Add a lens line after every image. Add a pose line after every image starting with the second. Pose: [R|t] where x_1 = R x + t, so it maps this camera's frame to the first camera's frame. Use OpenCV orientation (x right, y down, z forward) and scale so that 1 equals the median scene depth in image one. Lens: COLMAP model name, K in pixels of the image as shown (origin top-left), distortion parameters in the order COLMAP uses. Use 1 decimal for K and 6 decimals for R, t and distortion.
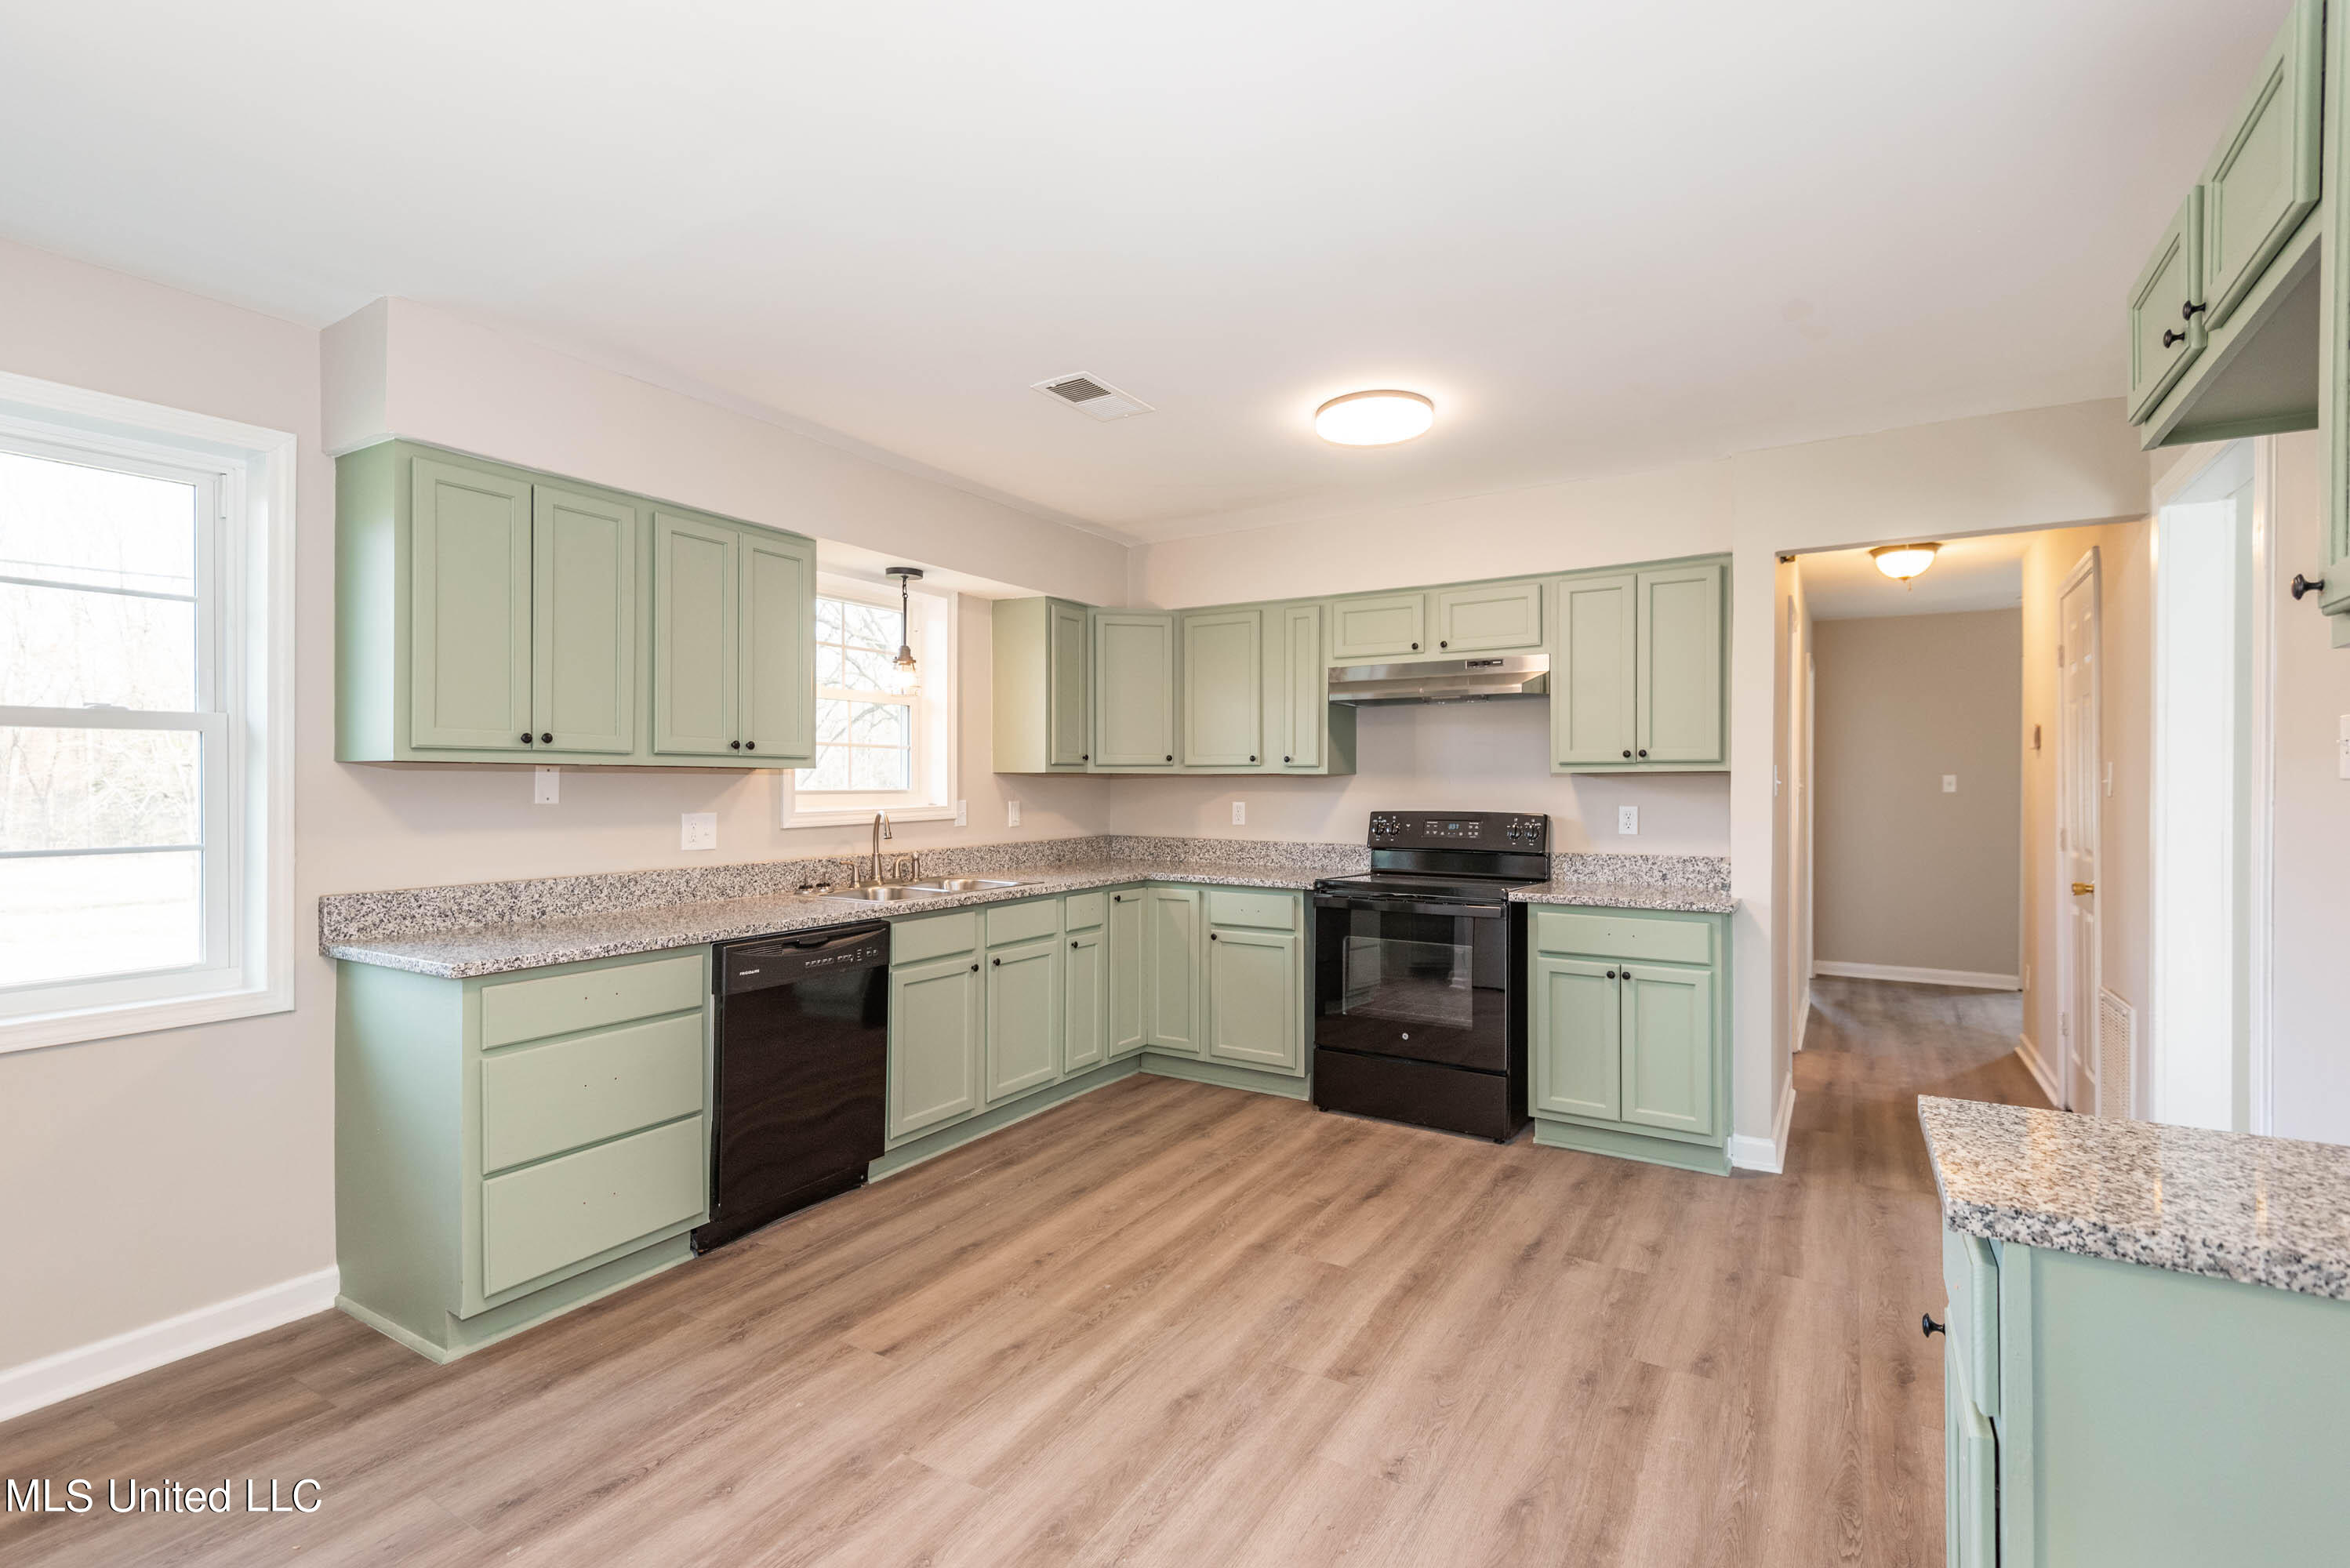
lens RADIAL K [[1080.6, 0, 1164.2], [0, 1080.6, 782.3], [0, 0, 1]] dist [0.046274, -0.024810]
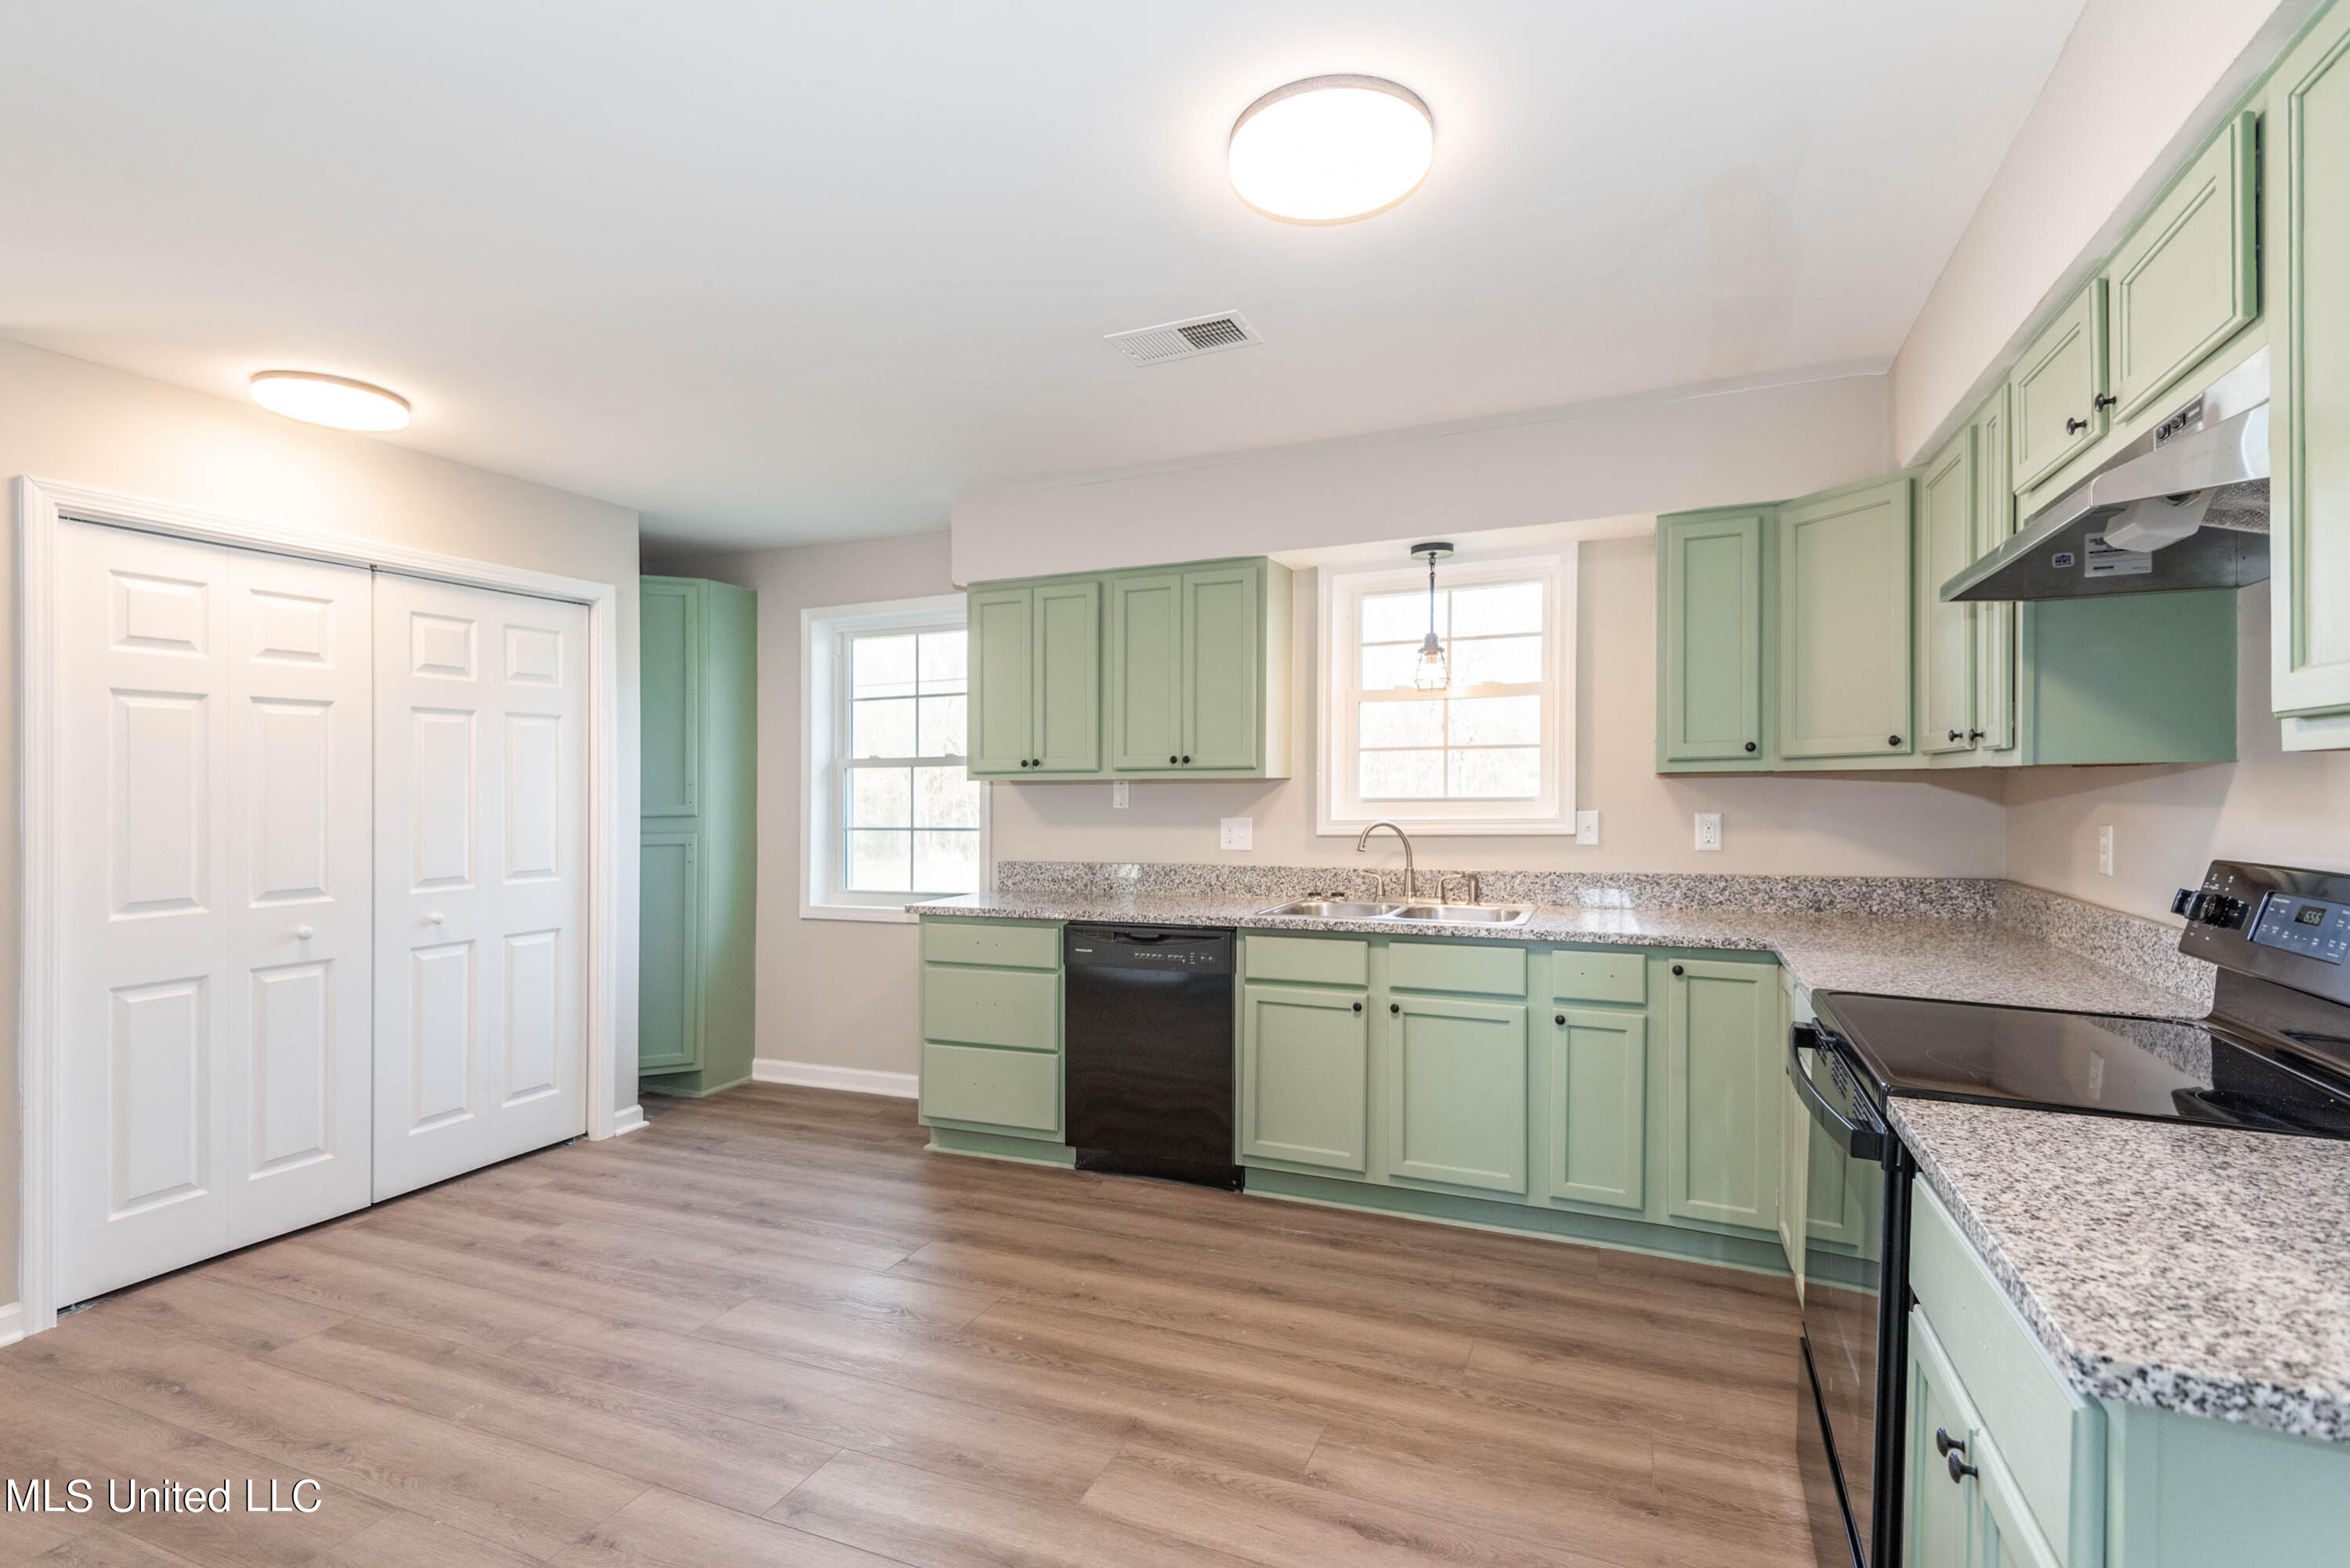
lens RADIAL K [[1080.6, 0, 1164.2], [0, 1080.6, 782.3], [0, 0, 1]] dist [0.046274, -0.024810]
pose [[0.150300, -0.005485, -0.988625, 0.699787], [0.012204, 0.999919, -0.003692, -0.006064], [0.988565, -0.011510, 0.150355, 0.773751]]
